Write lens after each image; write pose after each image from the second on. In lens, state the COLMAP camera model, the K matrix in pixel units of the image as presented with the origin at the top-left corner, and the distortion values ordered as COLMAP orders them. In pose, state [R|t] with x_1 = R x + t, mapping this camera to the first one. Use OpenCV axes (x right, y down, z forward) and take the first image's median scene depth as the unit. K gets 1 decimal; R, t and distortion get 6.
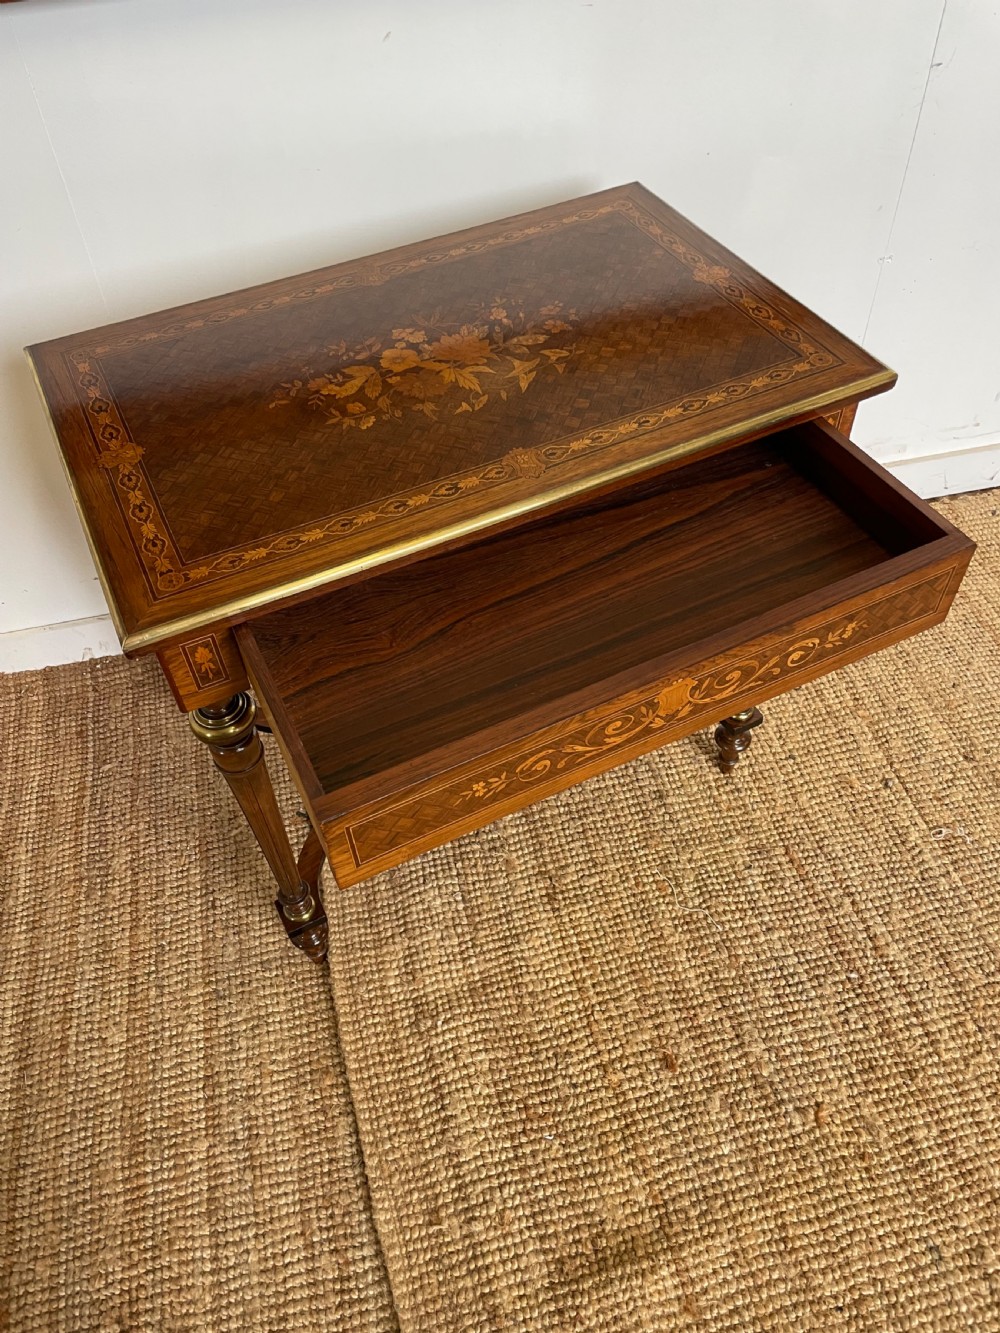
lens RADIAL K [[1021.8, 0, 492.7], [0, 1021.8, 654.7], [0, 0, 1]] dist [0.078980, -0.115300]
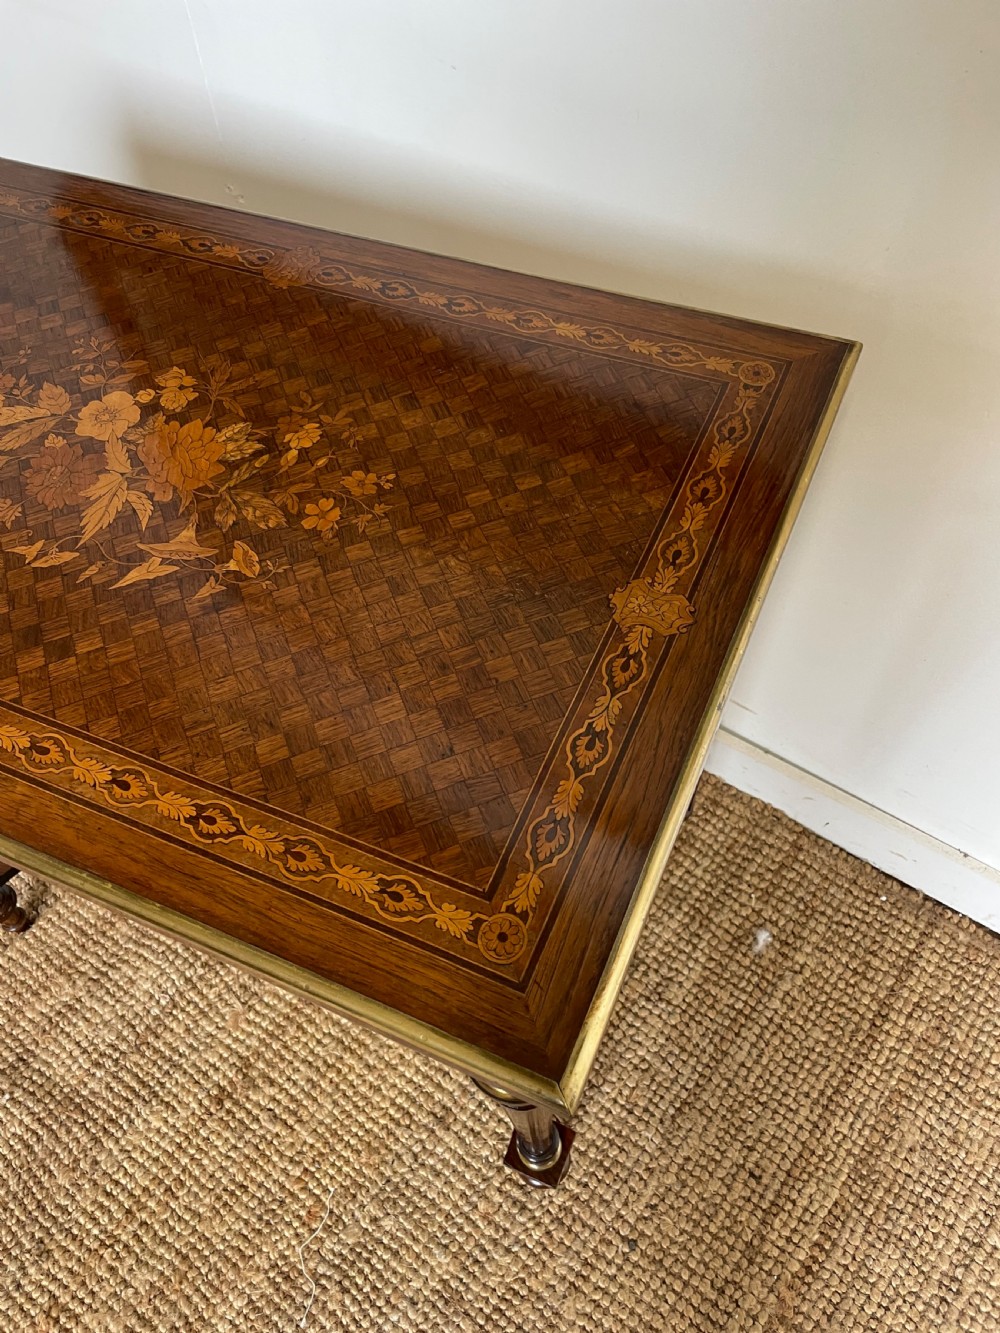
lens RADIAL K [[1021.8, 0, 481.4], [0, 1021.8, 665.1], [0, 0, 1]] dist [0.078980, -0.115300]
pose [[0.641160, 0.637582, -0.427087, 0.331638], [-0.545229, 0.770109, 0.331146, -0.402758], [0.540036, 0.020542, 0.841391, 0.488186]]
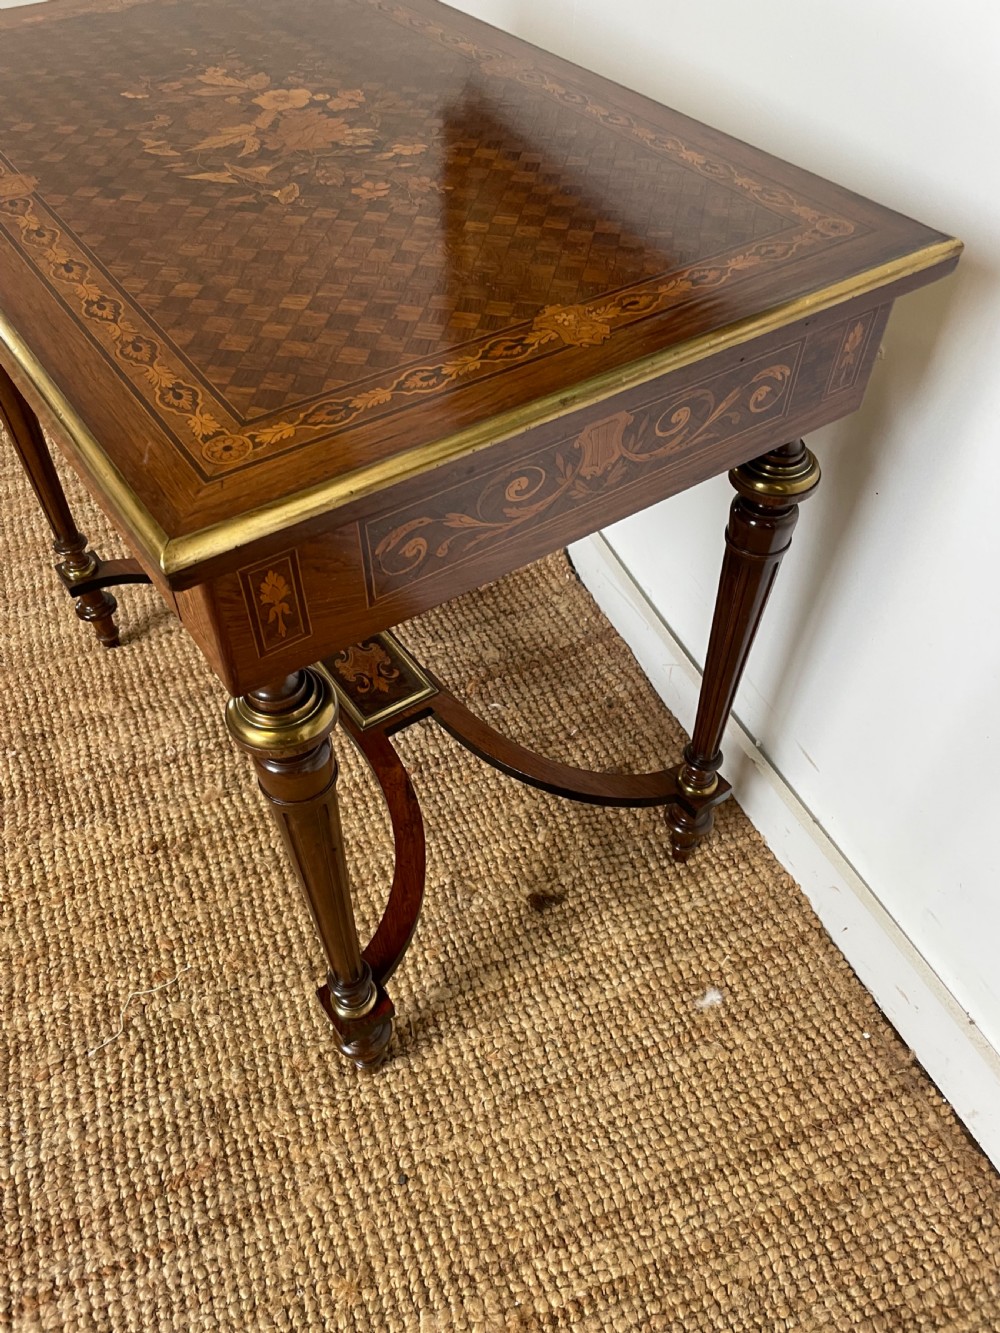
lens RADIAL K [[1021.8, 0, 481.4], [0, 1021.8, 655.9], [0, 0, 1]] dist [0.078980, -0.115300]
pose [[0.142580, 0.753818, -0.641428, 0.538824], [-0.743472, 0.509366, 0.433353, -0.403867], [0.653391, 0.415096, 0.633068, 0.645526]]
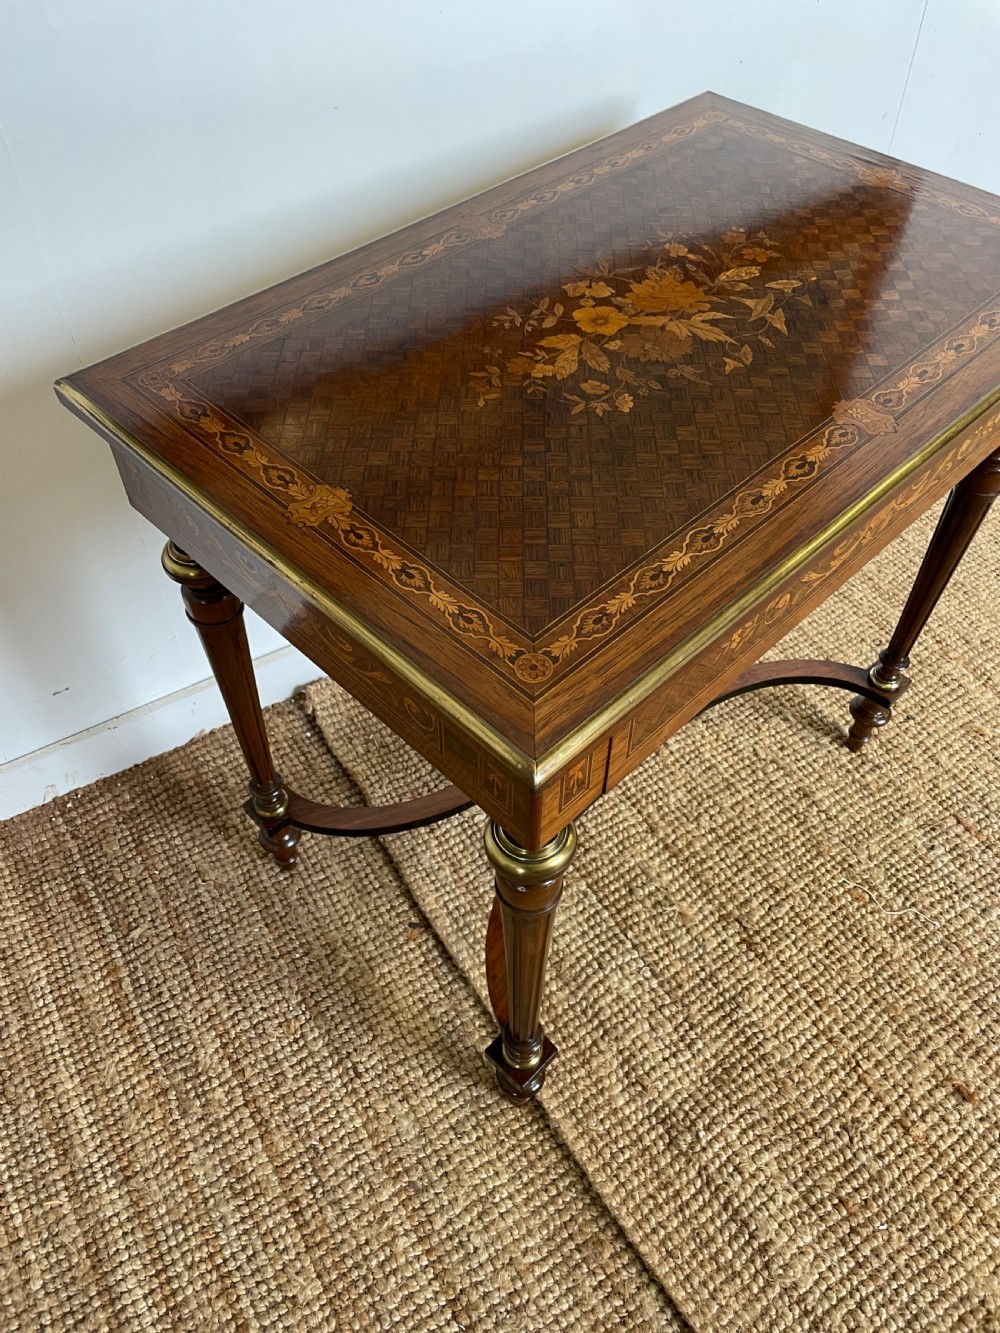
lens RADIAL K [[1021.8, 0, 502.5], [0, 1021.8, 654.7], [0, 0, 1]] dist [0.078980, -0.115300]
pose [[0.946753, -0.209648, 0.244349, -0.319468], [0.210086, 0.977374, 0.024574, -0.064917], [-0.243972, 0.028069, 0.969376, 0.235208]]
